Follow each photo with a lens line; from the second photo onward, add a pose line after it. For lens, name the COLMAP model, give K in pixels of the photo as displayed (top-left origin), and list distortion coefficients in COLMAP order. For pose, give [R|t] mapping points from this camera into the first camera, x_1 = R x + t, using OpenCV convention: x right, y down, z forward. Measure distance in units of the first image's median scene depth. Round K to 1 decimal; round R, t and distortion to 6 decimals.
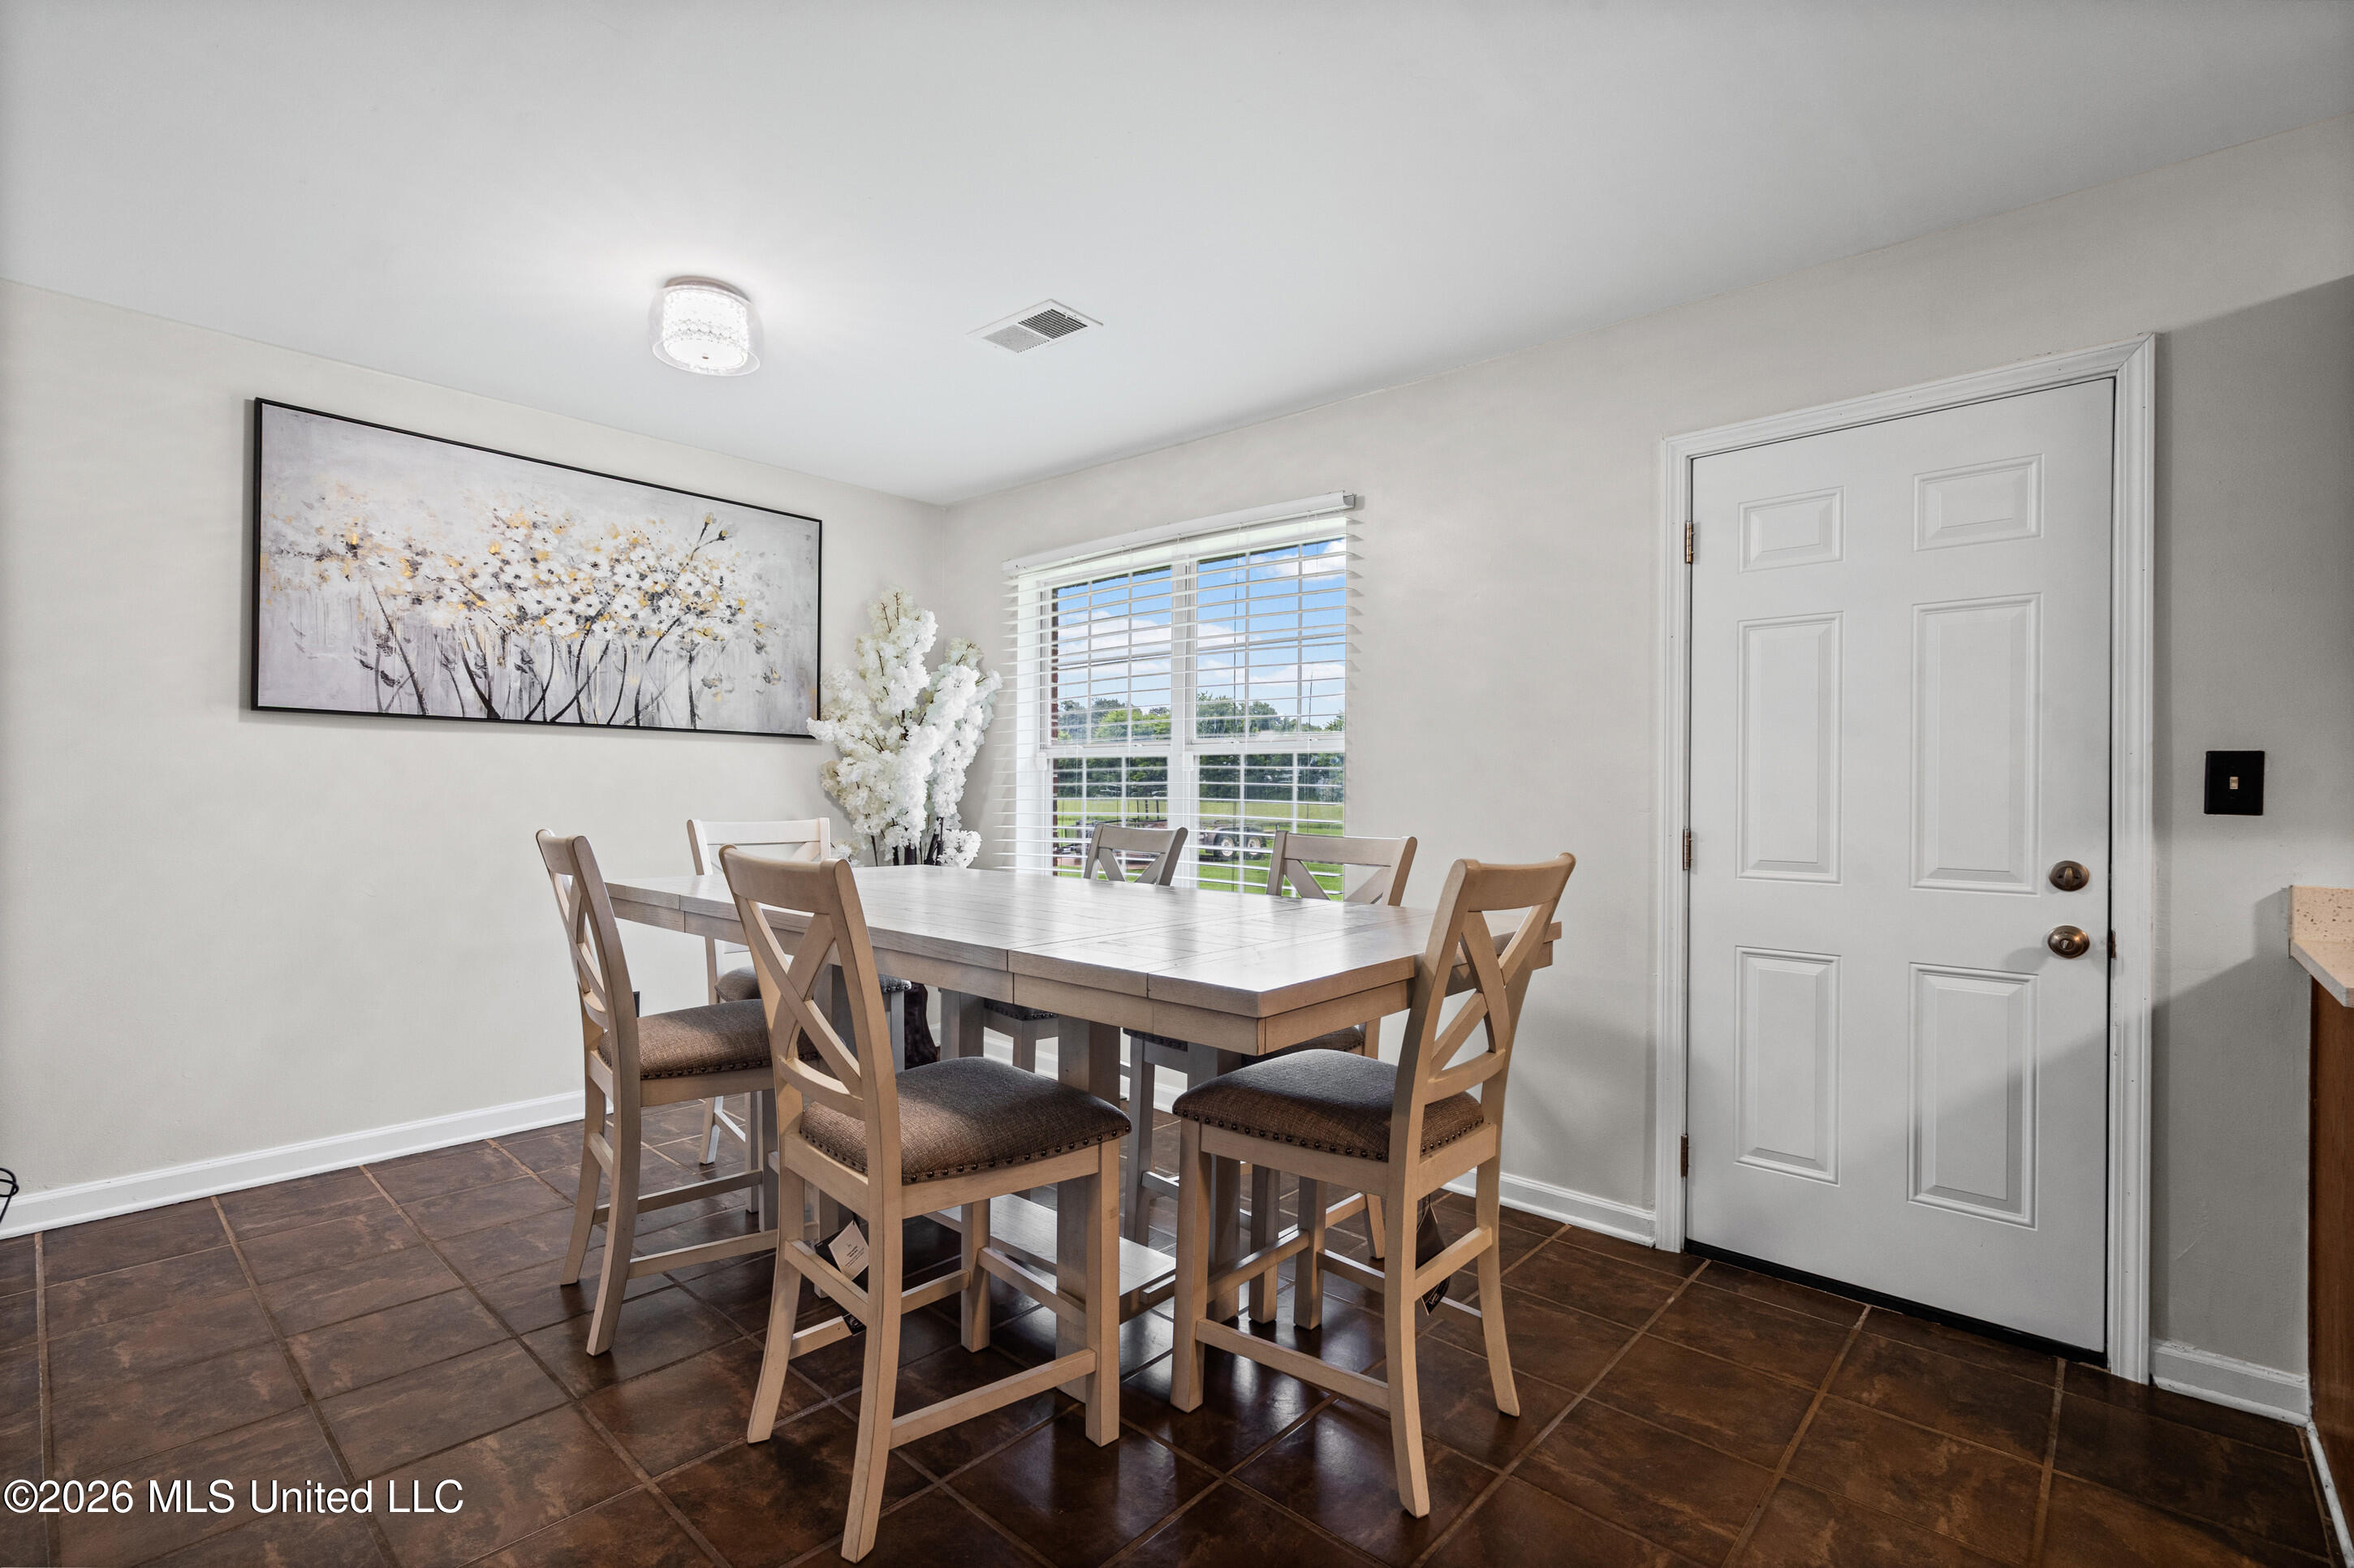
lens RADIAL K [[1072.1, 0, 1168.8], [0, 1072.1, 785.0], [0, 0, 1]] dist [0.003318, 0.000123]
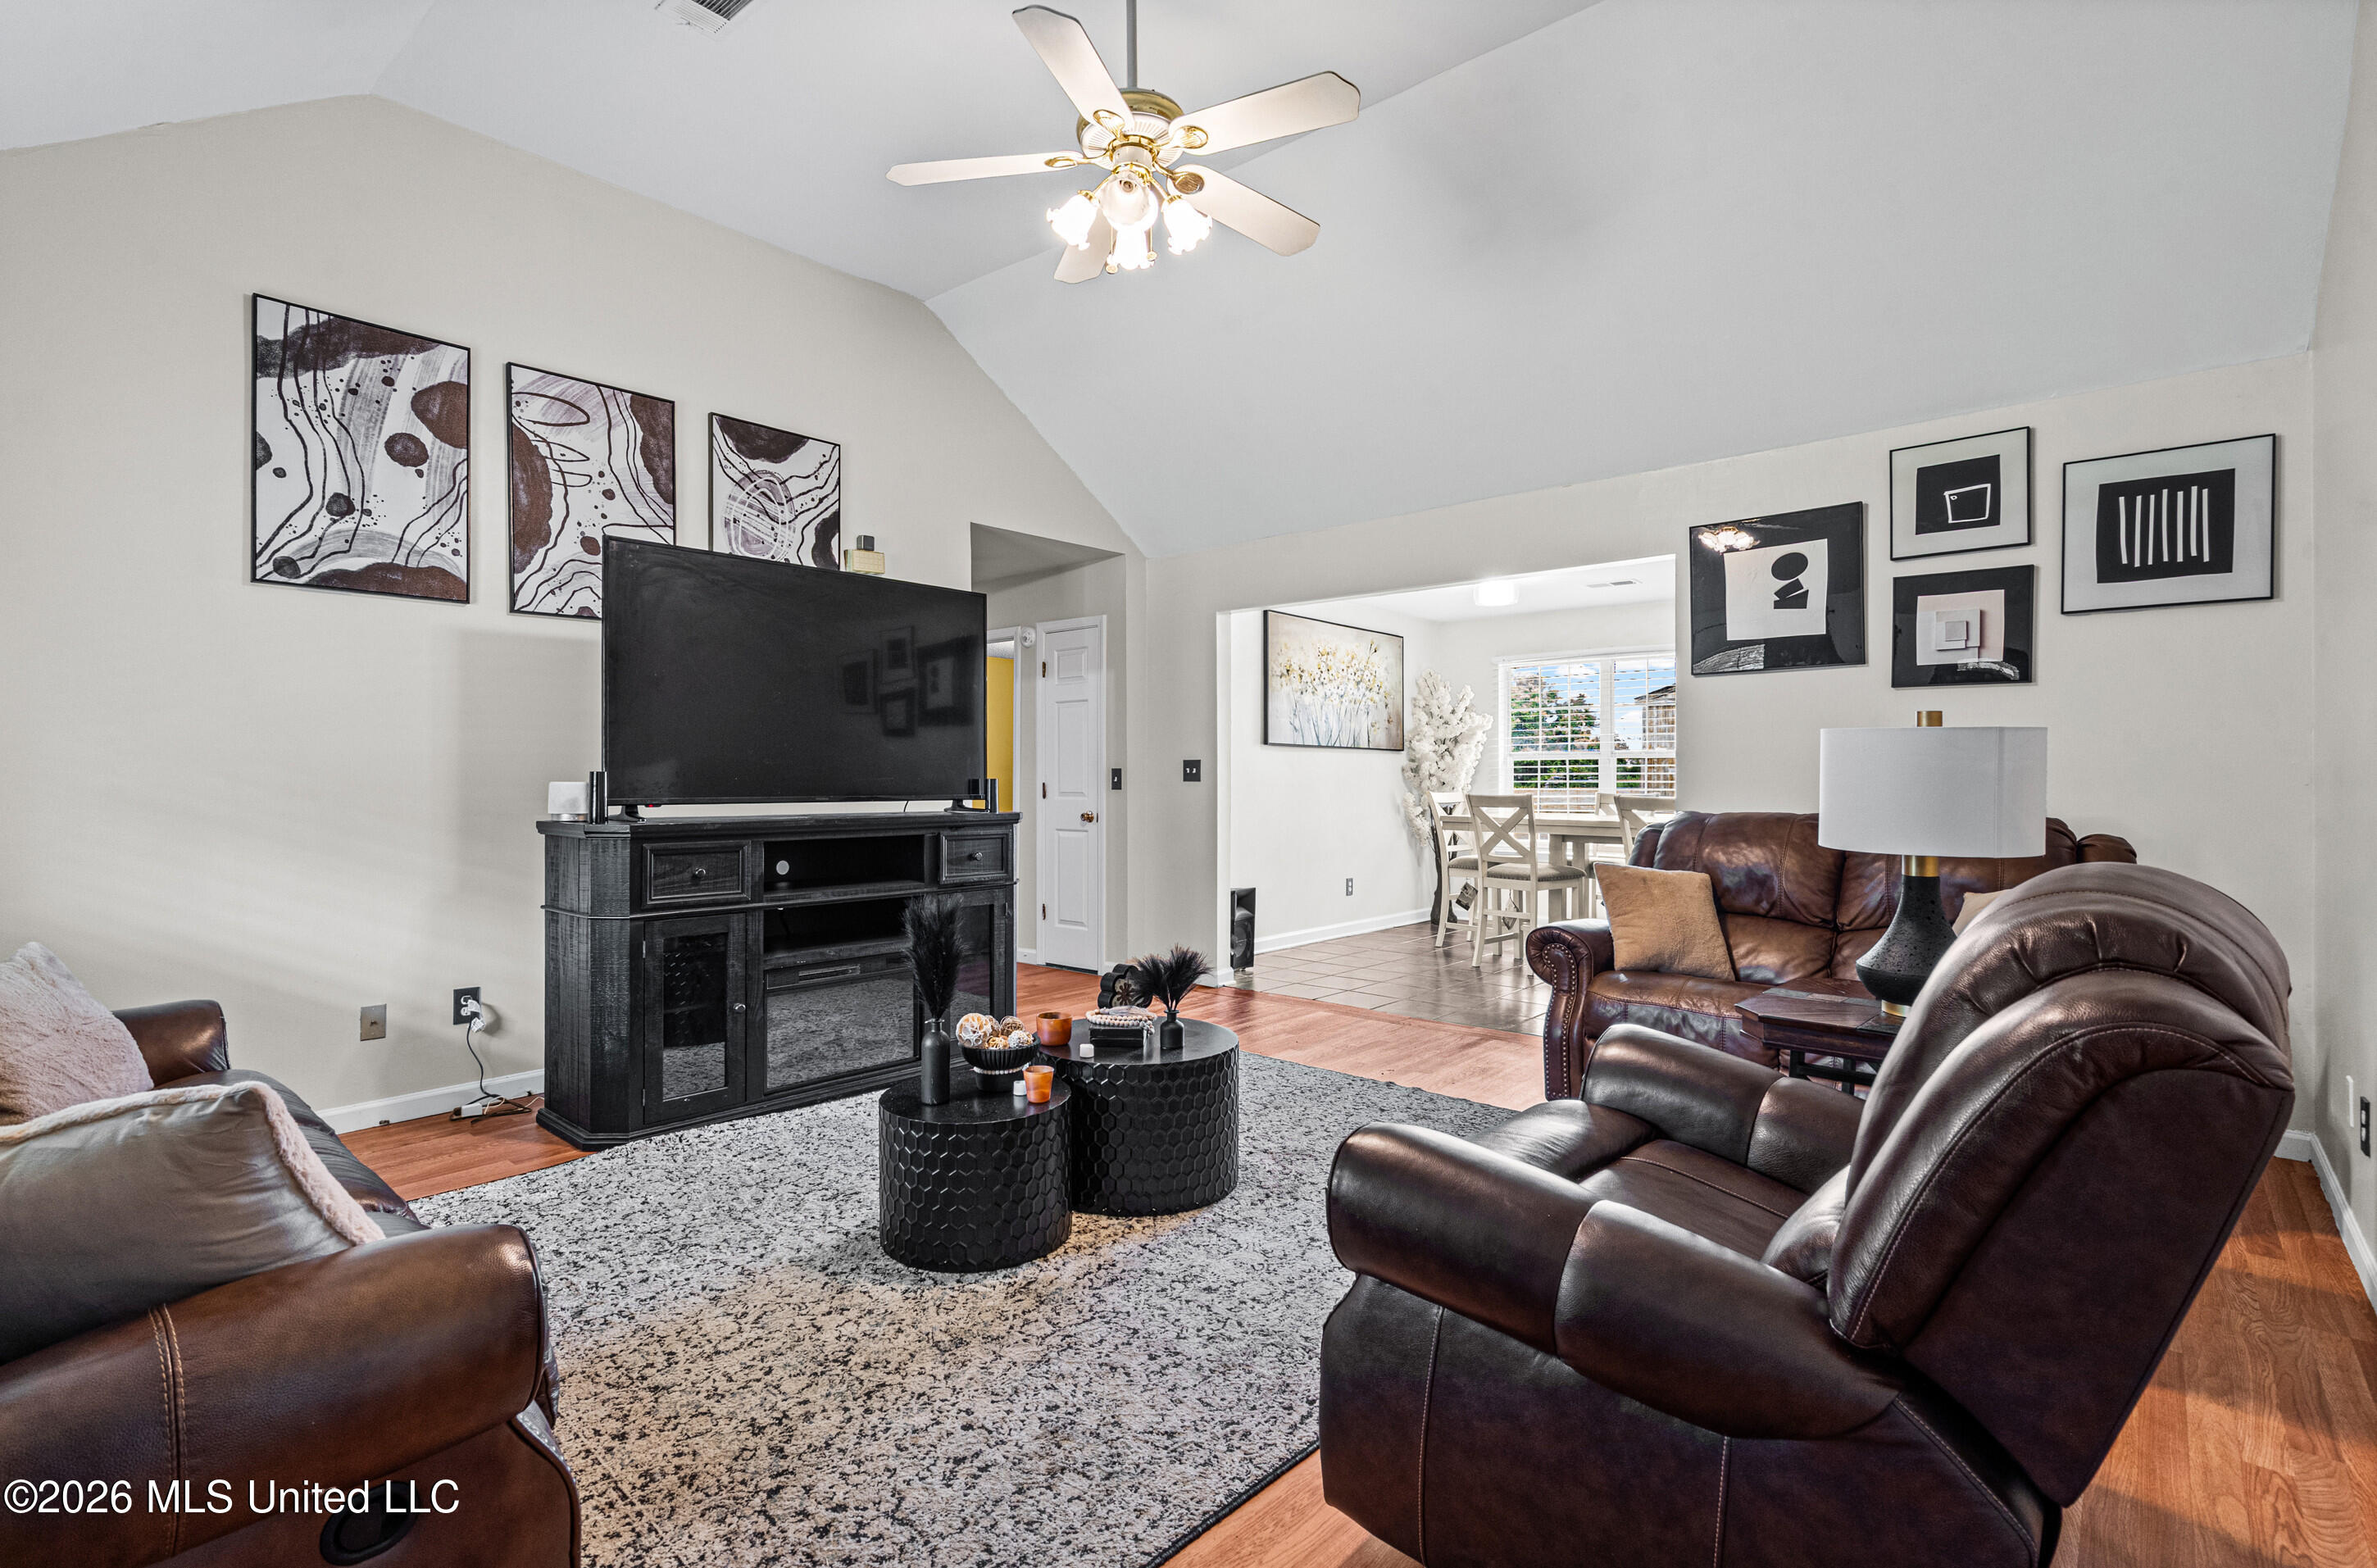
lens RADIAL K [[1082.7, 0, 1178.3], [0, 1082.7, 790.7], [0, 0, 1]] dist [0.003318, 0.000123]
pose [[0.999920, -0.007445, 0.010242, -0.859193], [0.007283, 0.999849, 0.015767, -0.007401], [-0.010358, -0.015691, 0.999823, -1.066517]]
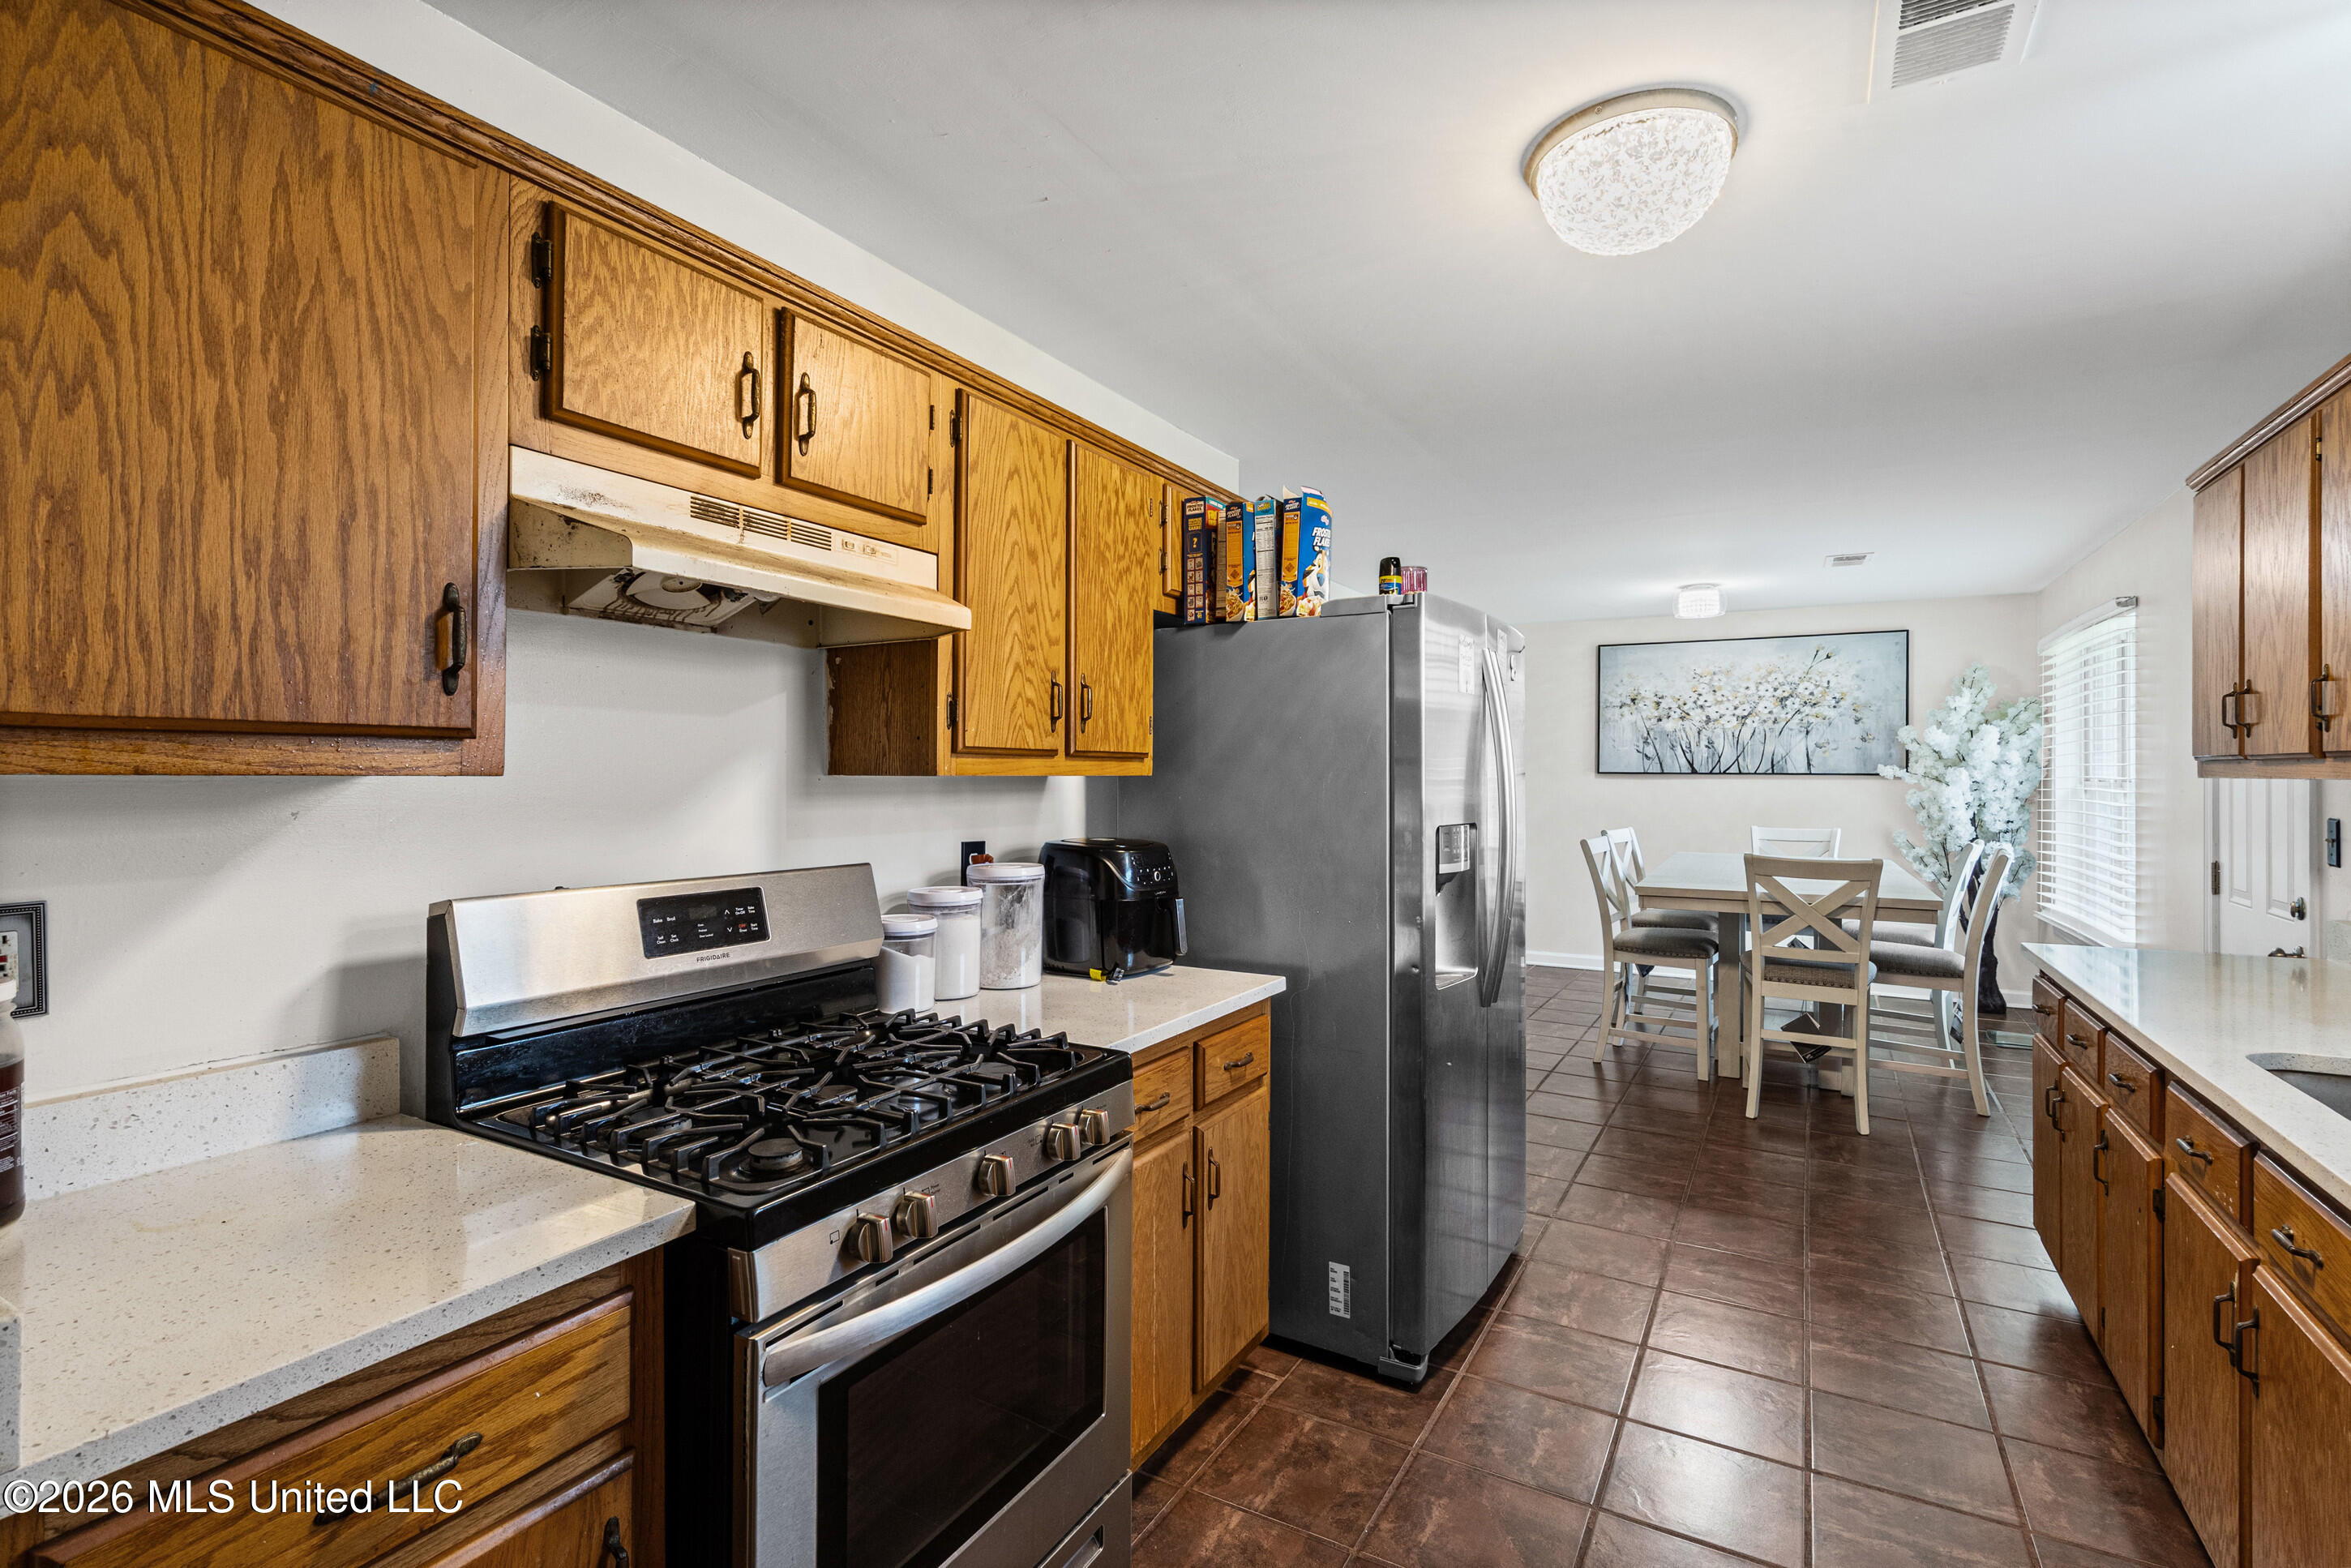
lens RADIAL K [[1070.9, 0, 1173.8], [0, 1070.9, 779.0], [0, 0, 1]] dist [0.003318, 0.000123]
pose [[0.211787, -0.002089, -0.977314, 1.057749], [0.001788, 0.999997, -0.001750, -0.043745], [0.977314, -0.001377, 0.211790, -0.364658]]
